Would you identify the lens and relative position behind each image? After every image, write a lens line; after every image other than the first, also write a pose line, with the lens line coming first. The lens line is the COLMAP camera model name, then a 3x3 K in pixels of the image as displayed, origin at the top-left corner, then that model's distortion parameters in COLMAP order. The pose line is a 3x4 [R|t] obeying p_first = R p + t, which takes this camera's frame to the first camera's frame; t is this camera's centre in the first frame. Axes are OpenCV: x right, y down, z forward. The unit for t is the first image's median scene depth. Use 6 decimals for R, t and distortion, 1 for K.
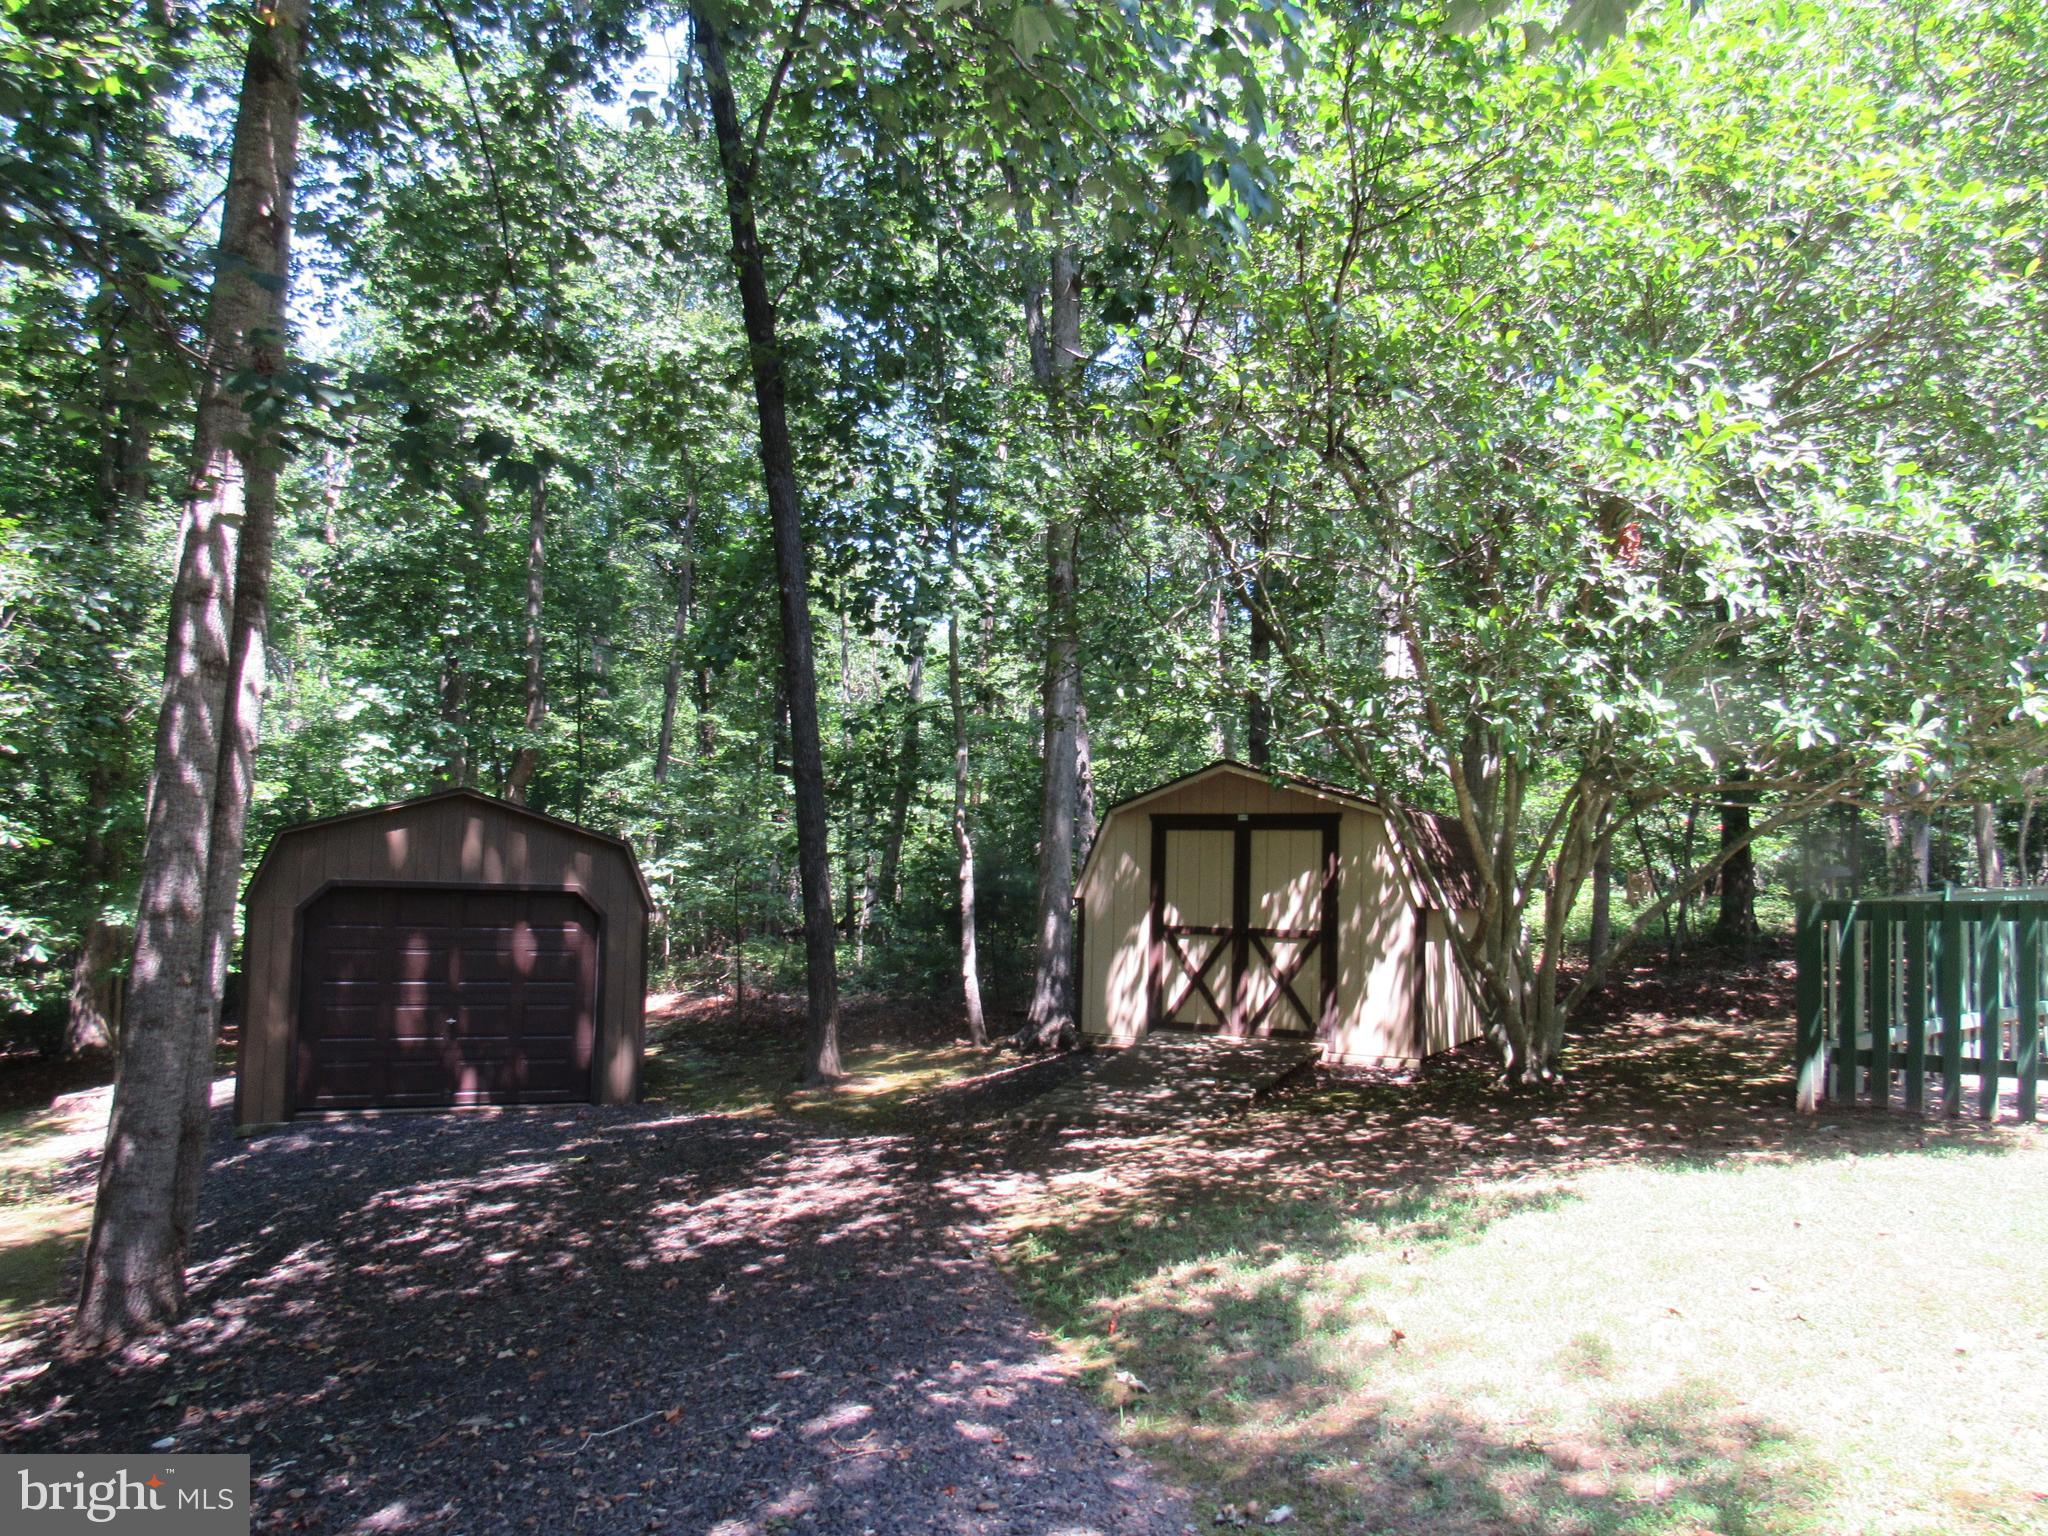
lens RADIAL K [[1467.0, 0, 1031.9], [0, 1467.0, 768.7], [0, 0, 1]] dist [-0.020786, -0.005512]
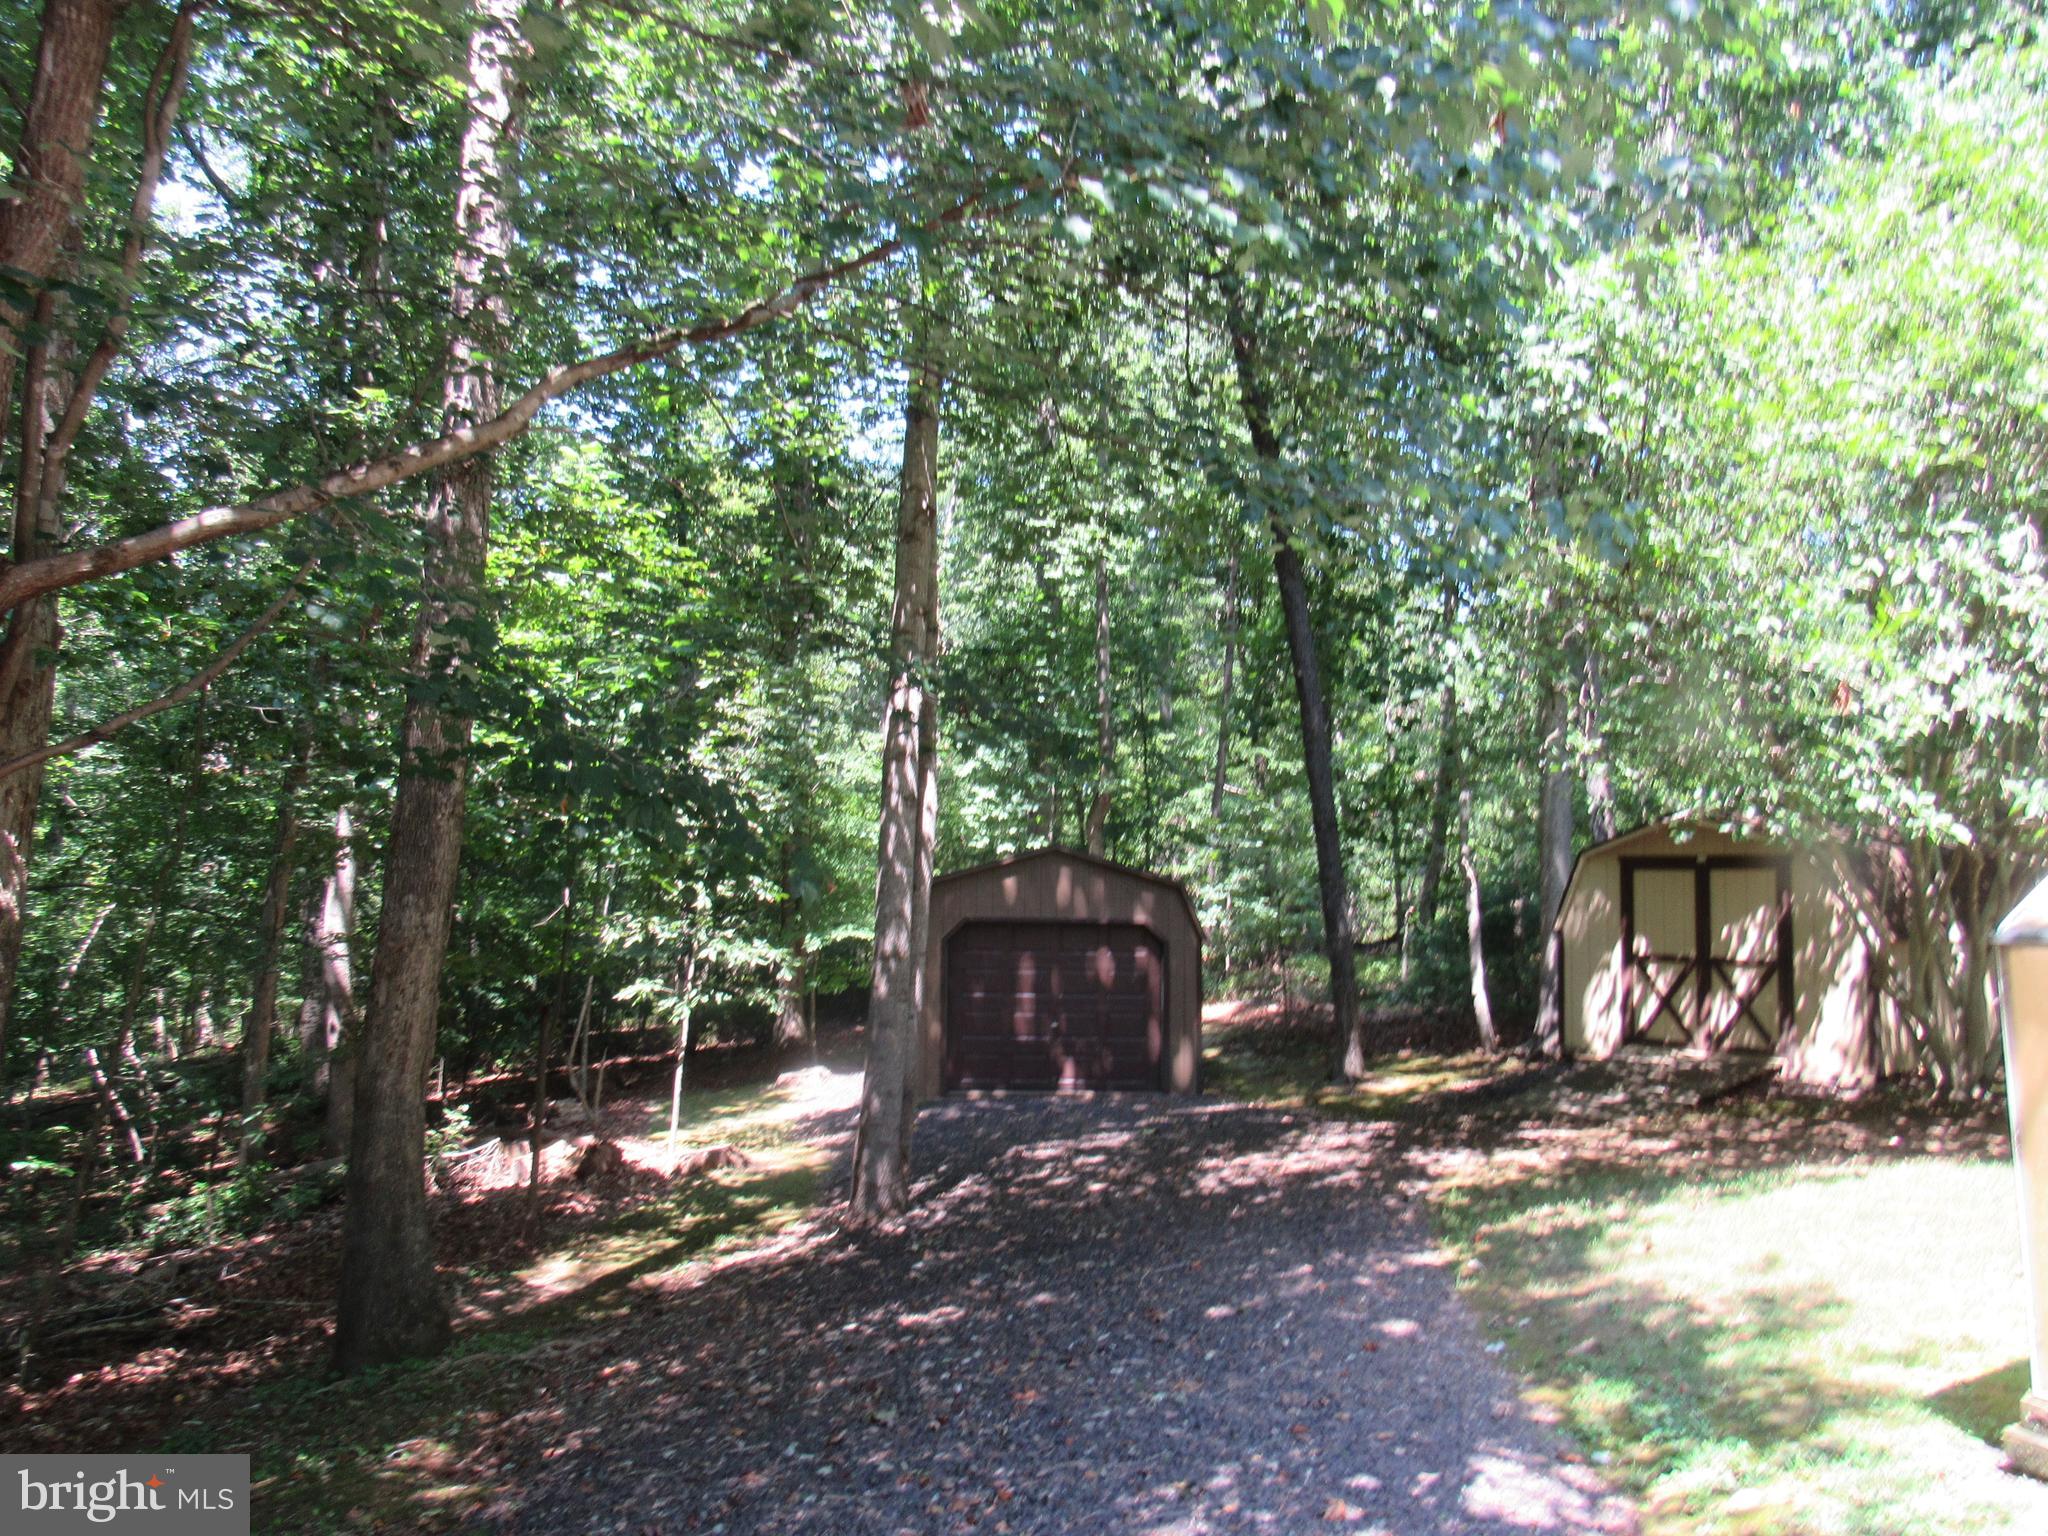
lens RADIAL K [[1467.0, 0, 1031.9], [0, 1467.0, 768.7], [0, 0, 1]] dist [-0.020786, -0.005512]
pose [[0.927271, -0.042391, -0.371984, 0.088669], [0.041060, 0.999090, -0.011504, -0.045514], [0.372133, -0.004606, 0.928168, -0.244950]]
